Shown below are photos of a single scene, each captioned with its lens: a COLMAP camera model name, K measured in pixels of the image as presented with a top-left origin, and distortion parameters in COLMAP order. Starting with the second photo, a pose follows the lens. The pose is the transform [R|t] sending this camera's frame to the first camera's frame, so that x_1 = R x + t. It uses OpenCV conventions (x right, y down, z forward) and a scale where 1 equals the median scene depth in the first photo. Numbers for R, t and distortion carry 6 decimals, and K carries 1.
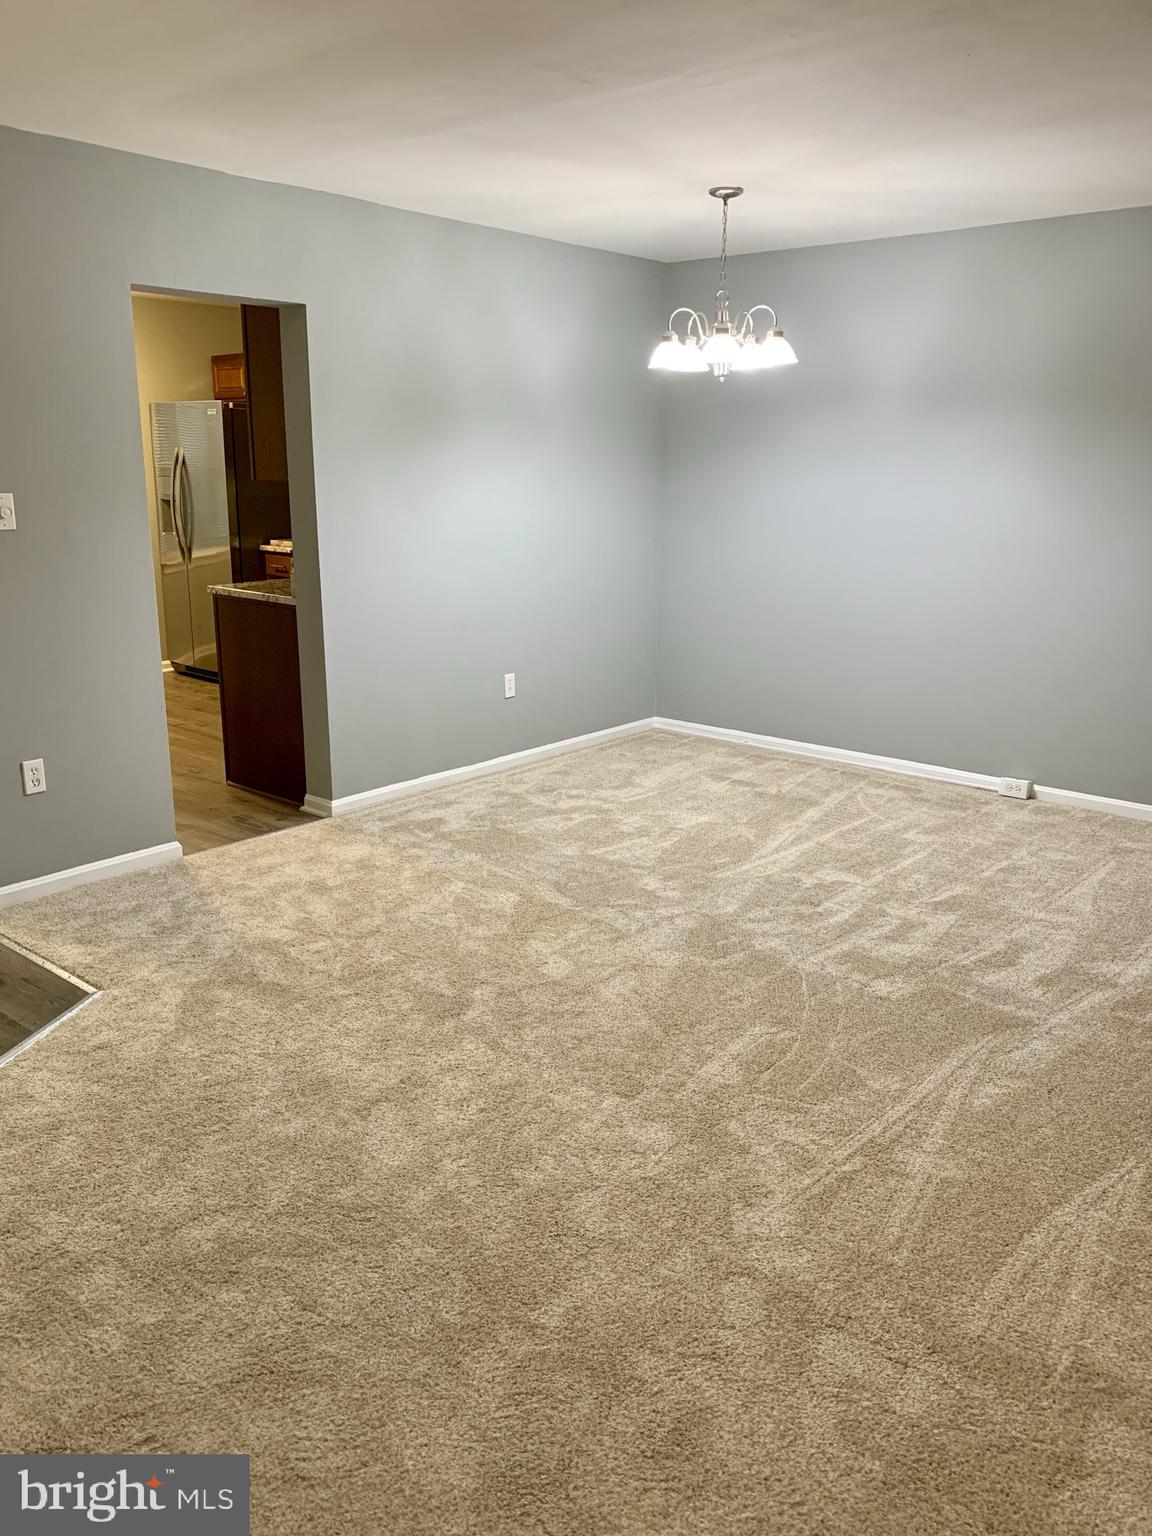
lens RADIAL K [[1171.3, 0, 576.0], [0, 1171.3, 768.0], [0, 0, 1]] dist [0.024929, -0.029253]
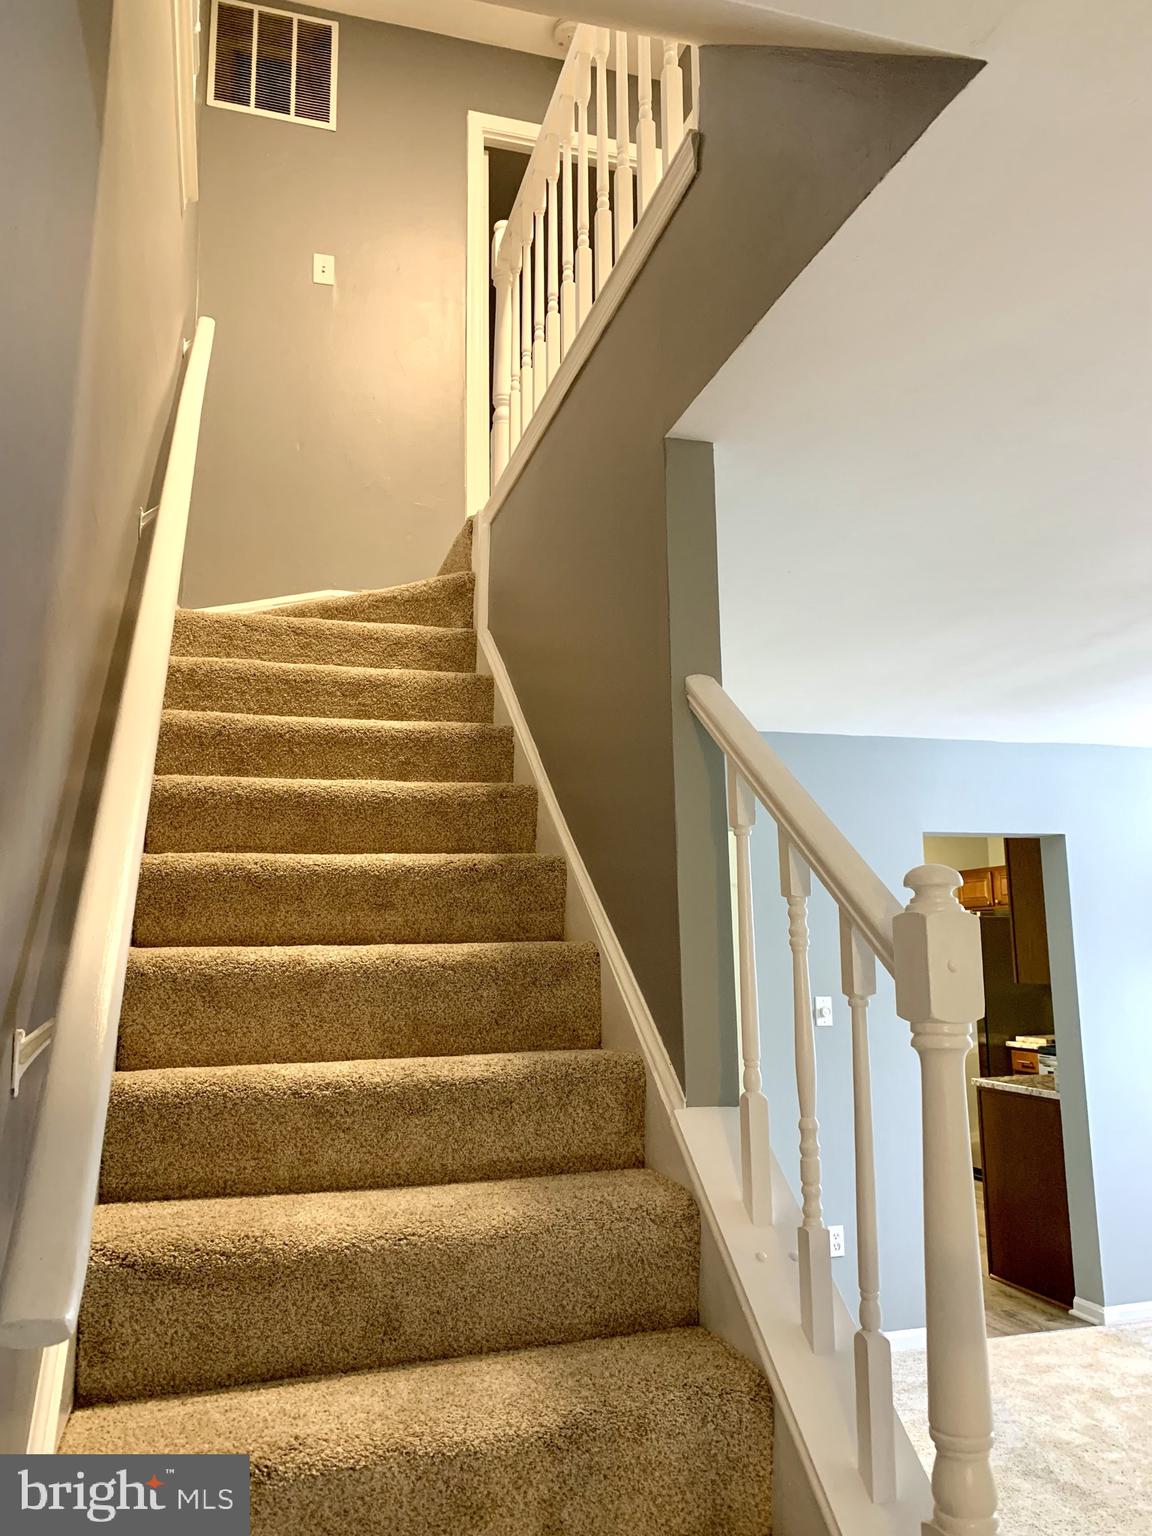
lens RADIAL K [[1171.3, 0, 576.0], [0, 1171.3, 768.0], [0, 0, 1]] dist [0.024929, -0.029253]
pose [[0.841888, -0.105111, -0.529317, -0.014101], [-0.116986, 0.921976, -0.369153, 0.030944], [0.526820, 0.372708, 0.763904, -0.166860]]
